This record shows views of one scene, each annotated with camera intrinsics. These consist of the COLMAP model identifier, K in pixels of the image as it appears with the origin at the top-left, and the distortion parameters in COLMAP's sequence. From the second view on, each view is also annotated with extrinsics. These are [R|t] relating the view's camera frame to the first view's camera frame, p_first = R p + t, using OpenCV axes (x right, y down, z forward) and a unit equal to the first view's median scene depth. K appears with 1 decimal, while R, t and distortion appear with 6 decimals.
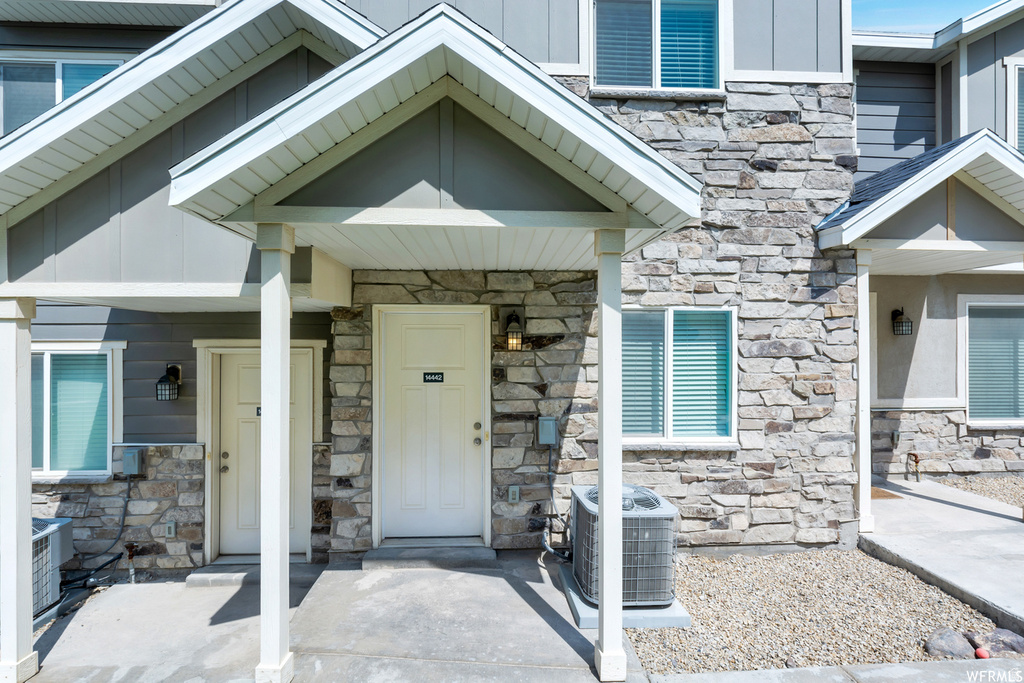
lens RADIAL K [[484.8, 0, 507.9], [0, 484.8, 346.5], [0, 0, 1]] dist [0.001486, 0.000135]
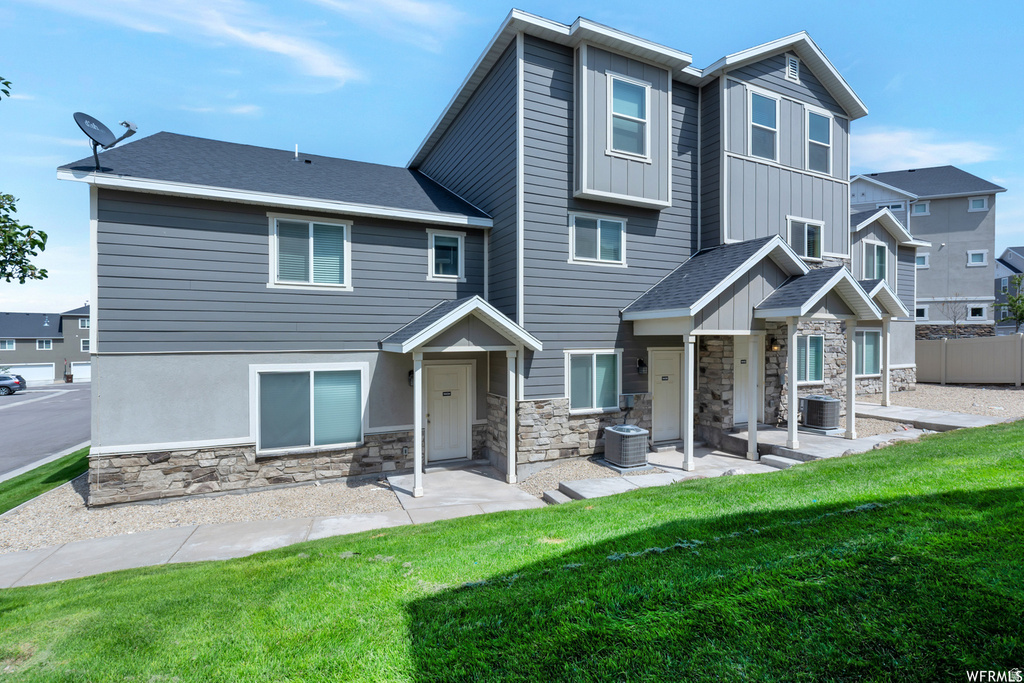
lens RADIAL K [[454.4, 0, 512.0], [0, 454.4, 341.5], [0, 0, 1]] dist [-0.001647, -0.000472]
pose [[0.931140, -0.002819, 0.364651, -2.230674], [-0.000859, 0.999950, 0.009924, -0.068338], [-0.364661, -0.009554, 0.931092, -0.829318]]
